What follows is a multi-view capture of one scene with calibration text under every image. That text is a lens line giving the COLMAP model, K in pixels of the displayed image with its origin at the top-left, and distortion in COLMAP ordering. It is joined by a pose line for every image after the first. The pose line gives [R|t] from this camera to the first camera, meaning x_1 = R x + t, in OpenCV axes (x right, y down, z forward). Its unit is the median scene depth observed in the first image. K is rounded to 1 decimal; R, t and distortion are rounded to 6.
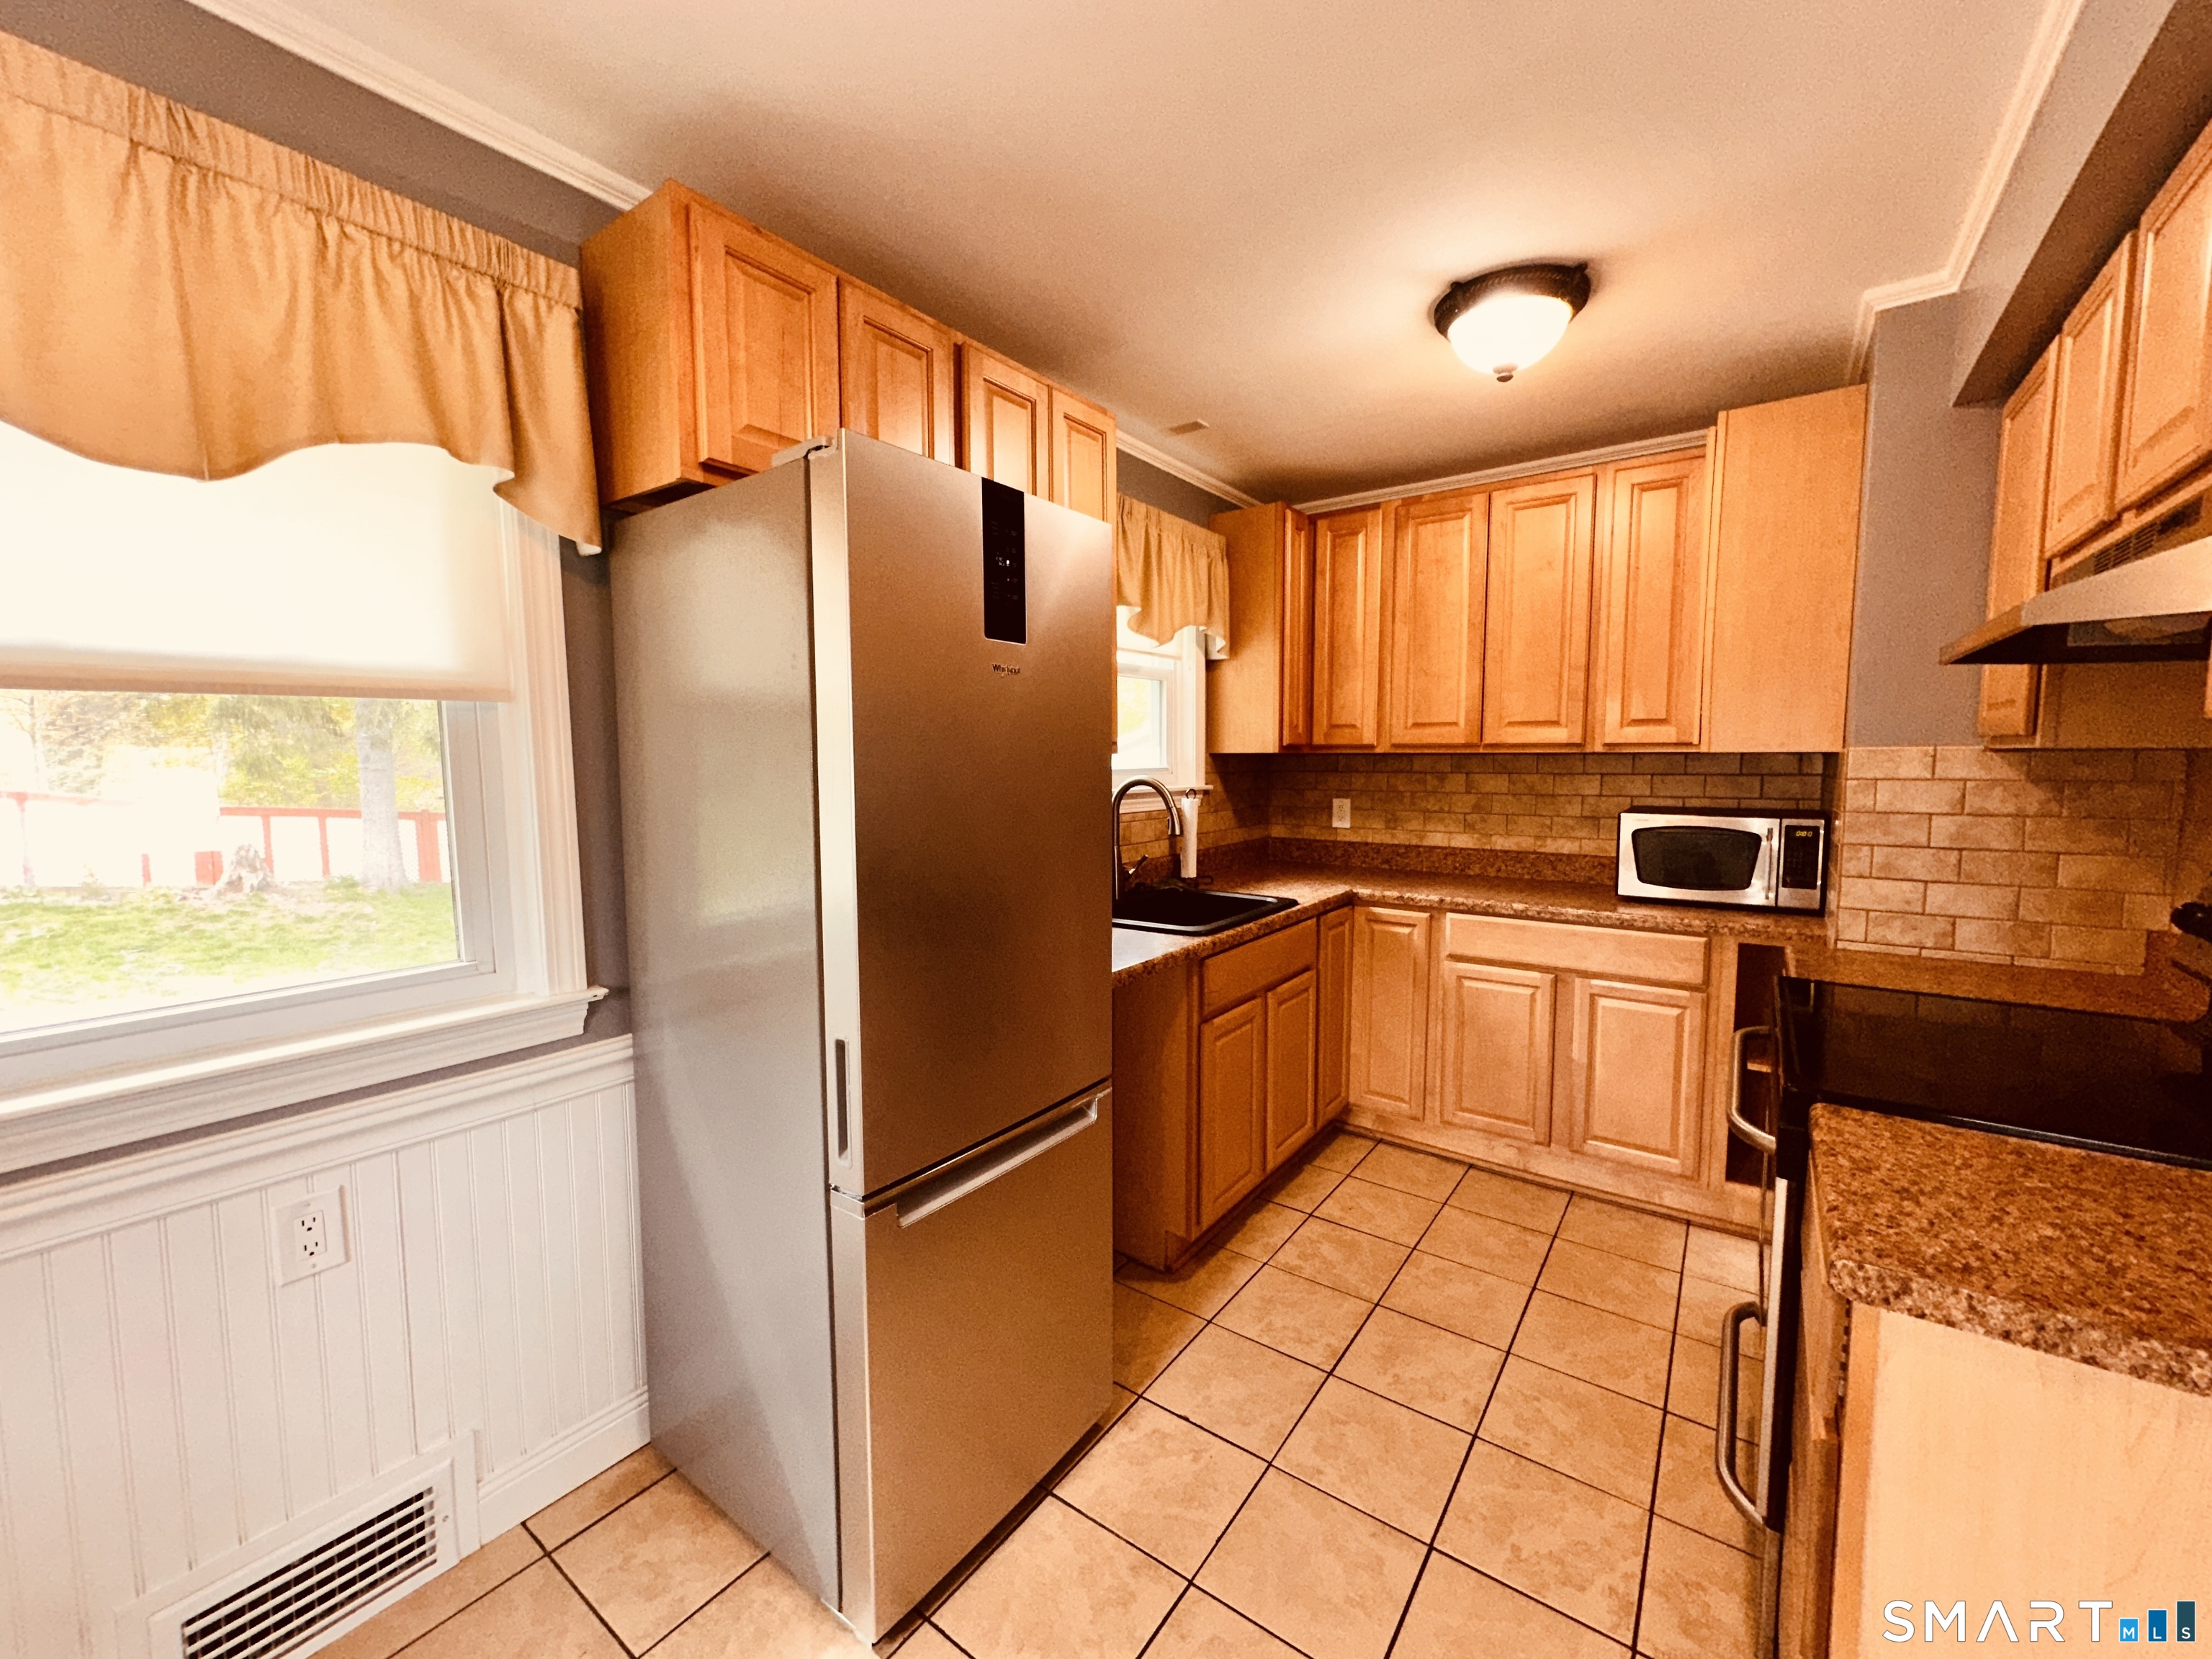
lens RADIAL K [[887.5, 0, 1111.3], [0, 887.5, 829.9], [0, 0, 1]] dist [-0.000697, -0.000405]
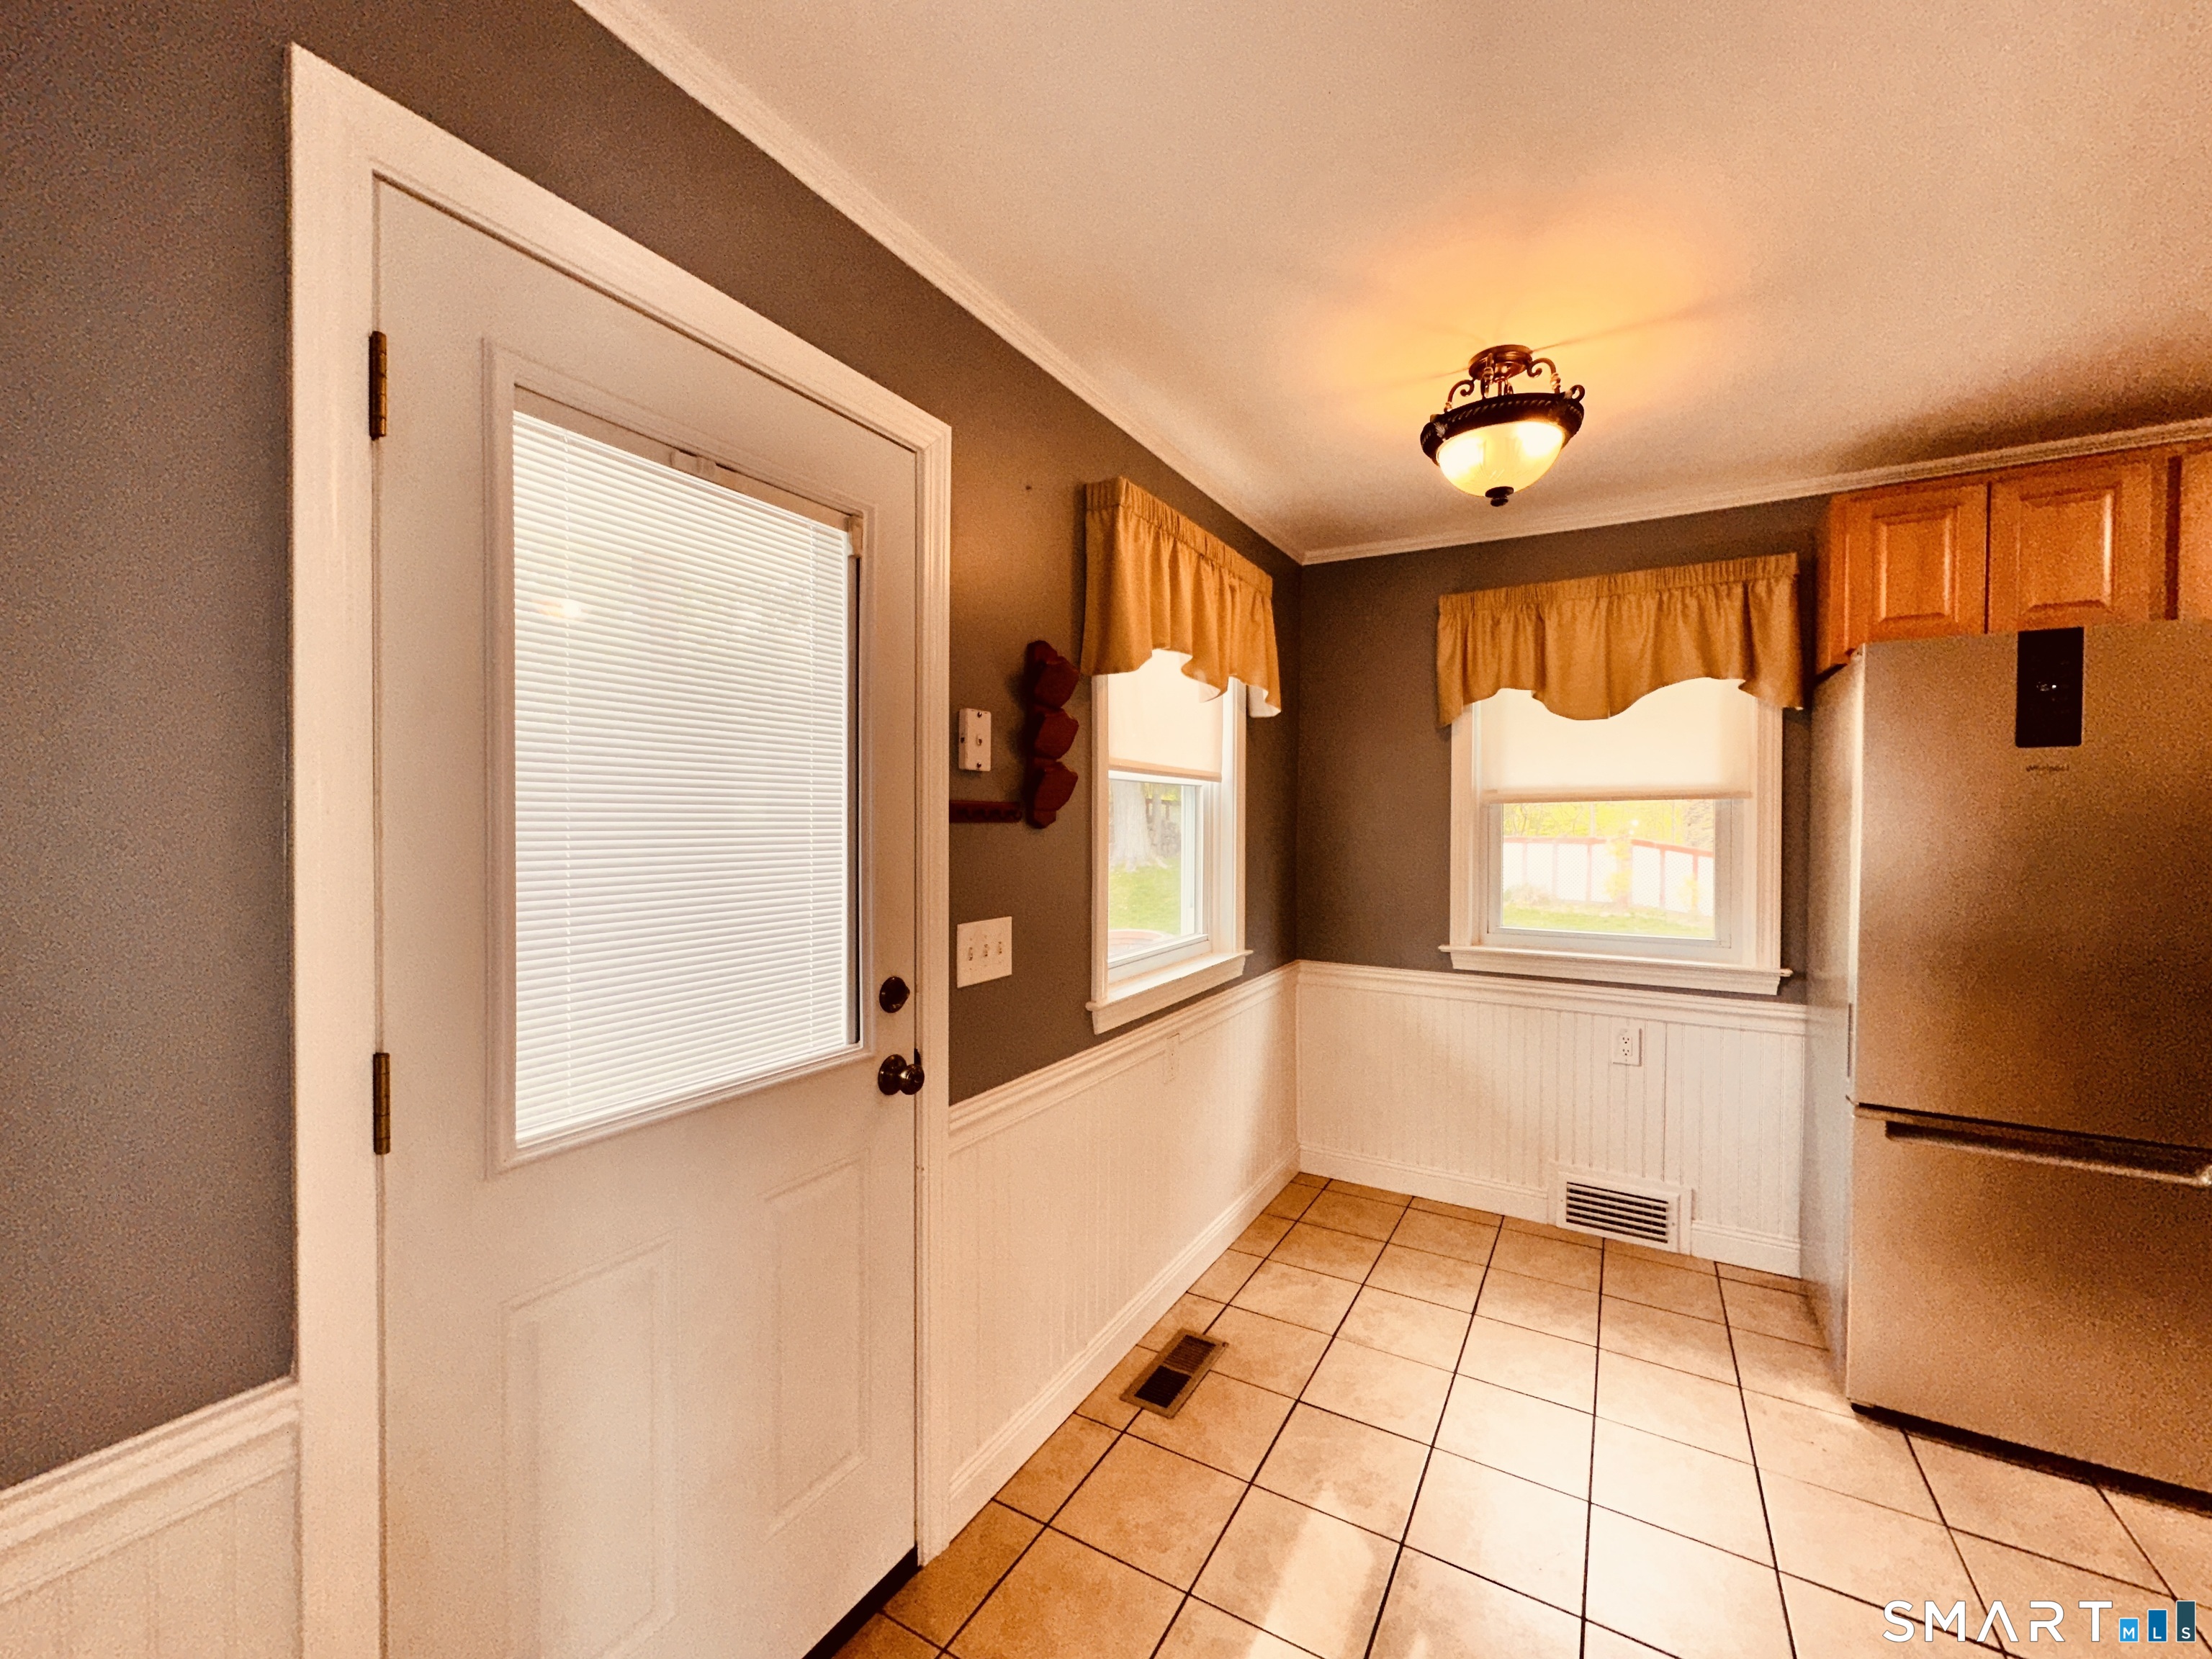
lens RADIAL K [[879.8, 0, 1107.0], [0, 879.8, 832.2], [0, 0, 1]] dist [-0.002100, 0.000115]
pose [[0.094876, 0.017357, -0.995338, 0.627439], [-0.090110, 0.995893, 0.008777, 0.016343], [0.991402, 0.088857, 0.096050, -0.293380]]
